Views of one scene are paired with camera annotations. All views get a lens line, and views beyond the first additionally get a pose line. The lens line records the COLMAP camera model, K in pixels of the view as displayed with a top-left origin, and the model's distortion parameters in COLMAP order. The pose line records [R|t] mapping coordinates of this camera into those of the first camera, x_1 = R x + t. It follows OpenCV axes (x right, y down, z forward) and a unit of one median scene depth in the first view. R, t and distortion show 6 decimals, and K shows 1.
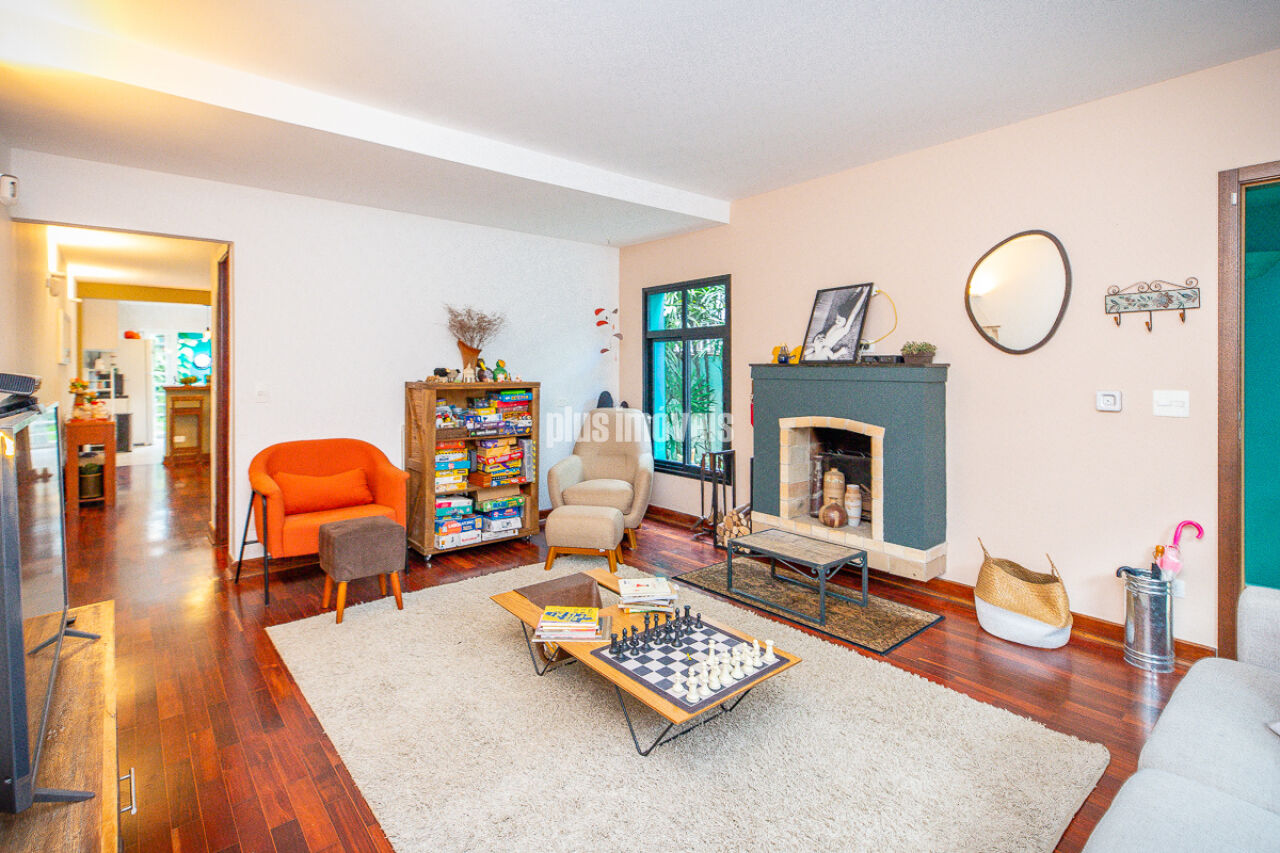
lens RADIAL K [[589.6, 0, 646.3], [0, 589.6, 367.4], [0, 0, 1]] dist [0.000063, 0.000029]
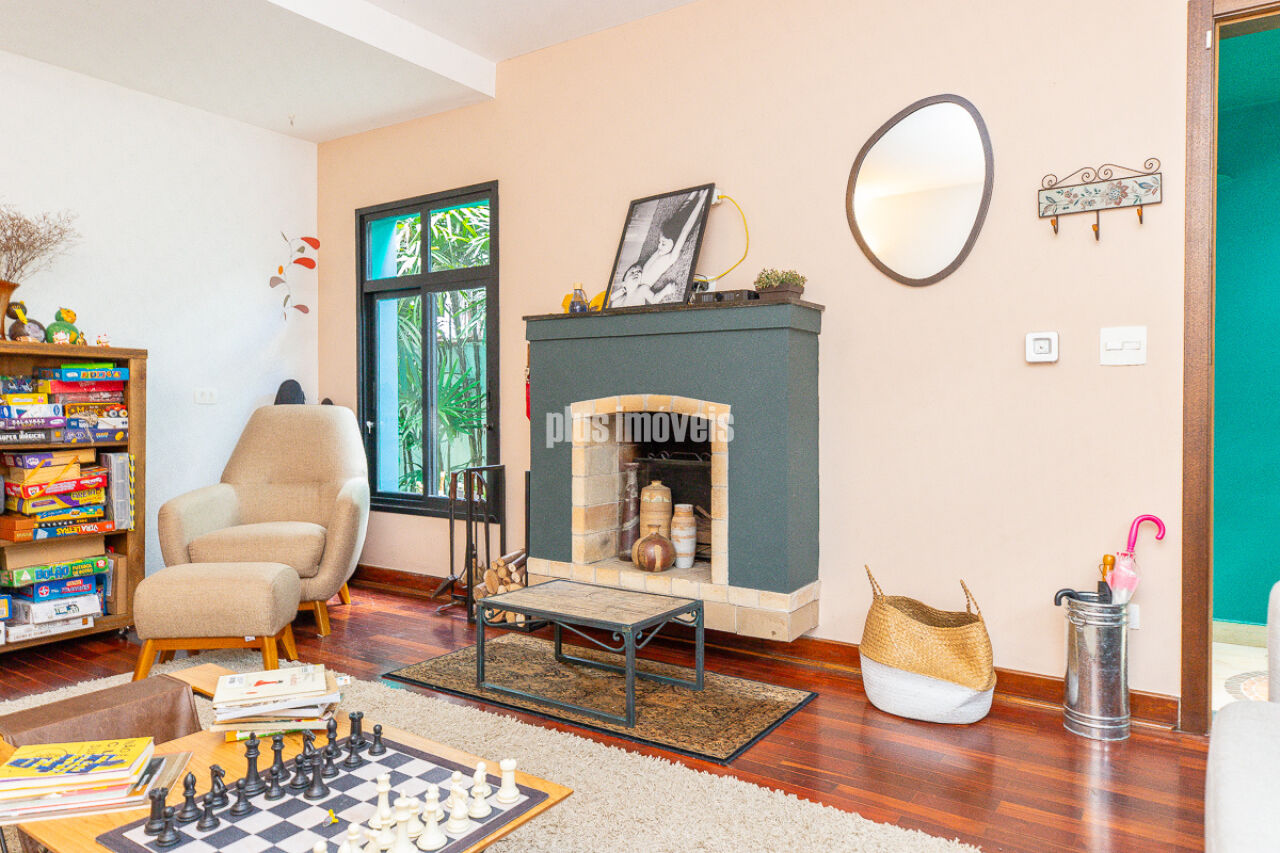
lens RADIAL K [[812.2, 0, 642.6], [0, 812.2, 412.1], [0, 0, 1]] dist [0.009095, 0.001320]
pose [[0.962982, -0.003731, 0.269541, 0.079464], [-0.000139, 0.999897, 0.014337, 0.095681], [-0.269567, -0.013844, 0.962882, 0.188214]]
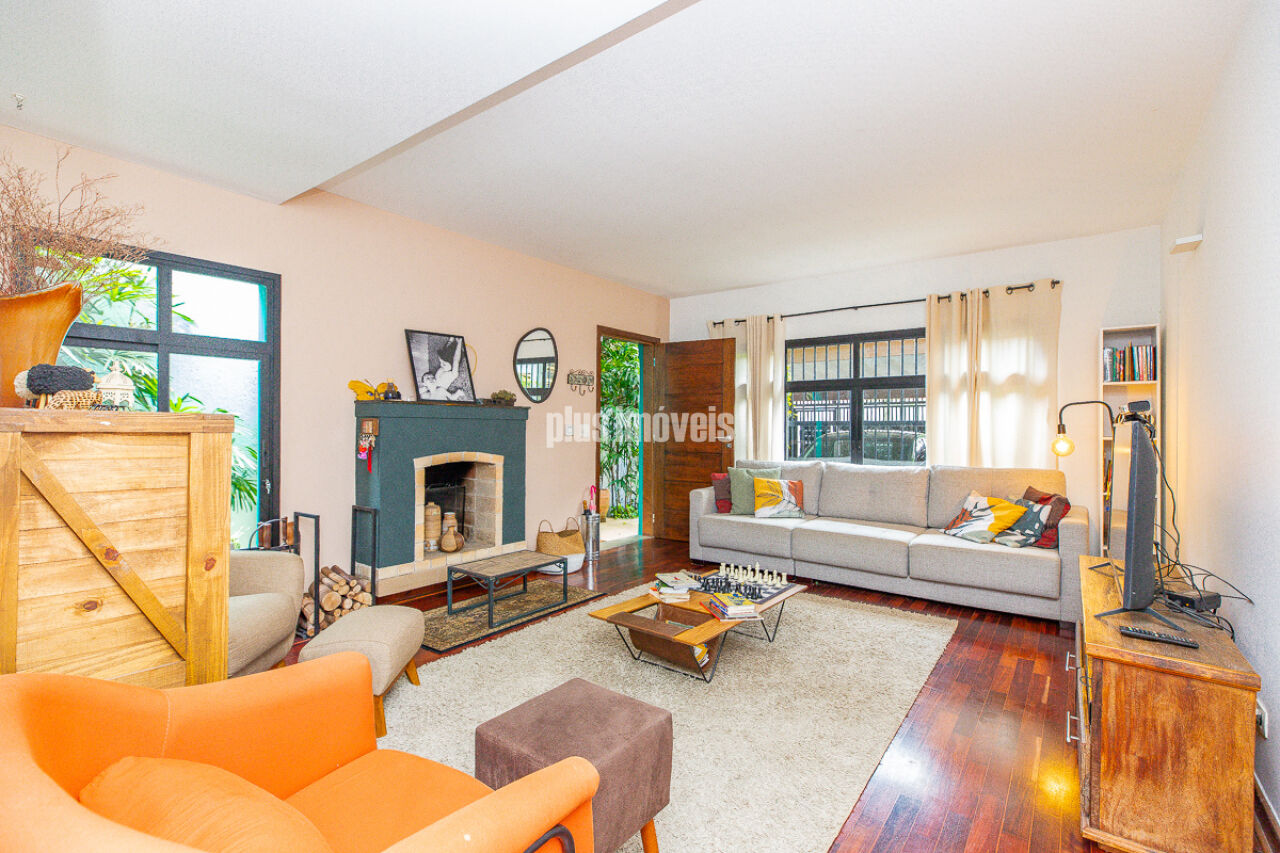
lens RADIAL K [[574.1, 0, 605.9], [0, 574.1, 427.0], [0, 0, 1]] dist [0.000876, 0.000105]
pose [[-0.154686, -0.001716, 0.987962, -0.843736], [-0.010468, 0.999945, 0.000098, 0.036304], [-0.987908, -0.010327, -0.154695, 0.954609]]
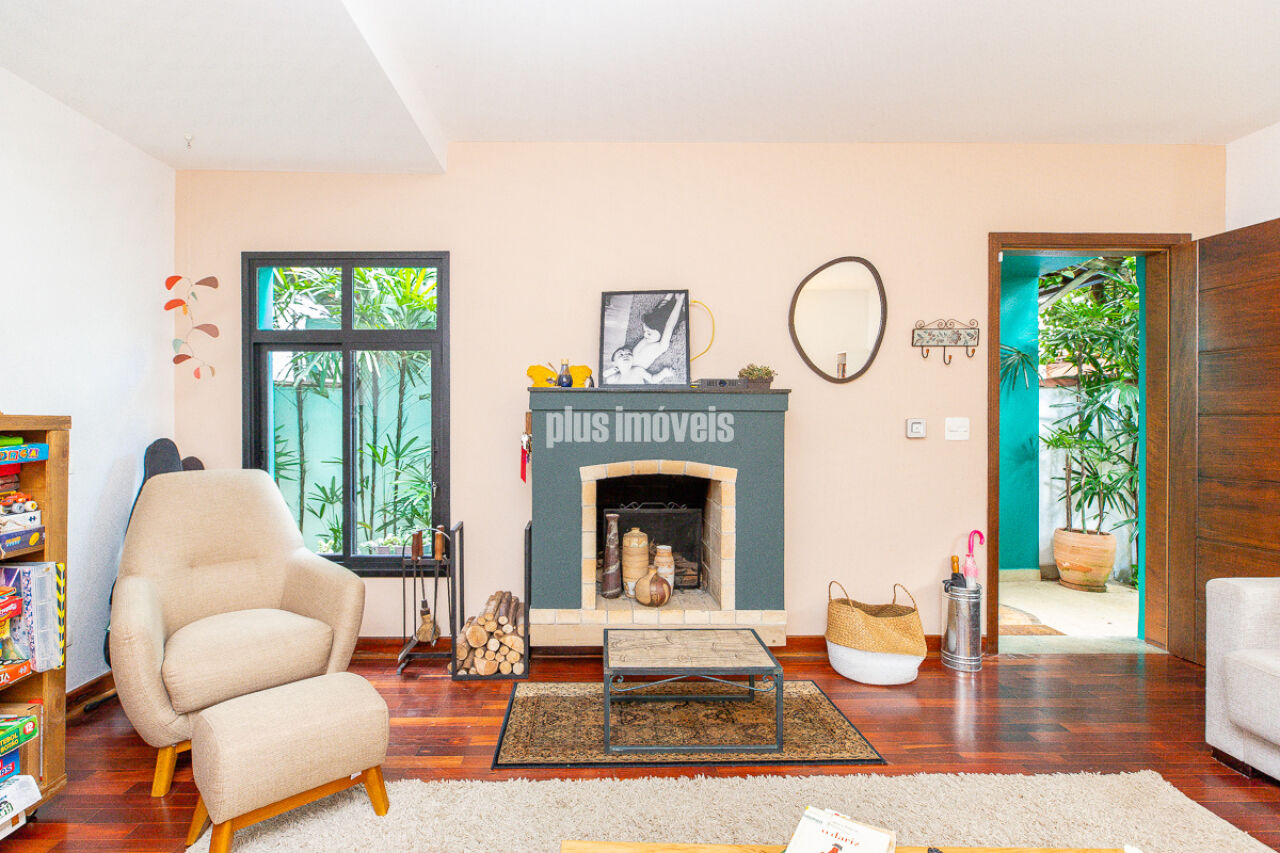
lens RADIAL K [[596.5, 0, 594.9], [0, 596.5, 416.6], [0, 0, 1]] dist [-0.002948, -0.000859]
pose [[0.655103, 0.002001, 0.755537, -0.333138], [-0.004977, 0.999986, 0.001667, 0.029835], [-0.755523, -0.004852, 0.655104, 0.601516]]
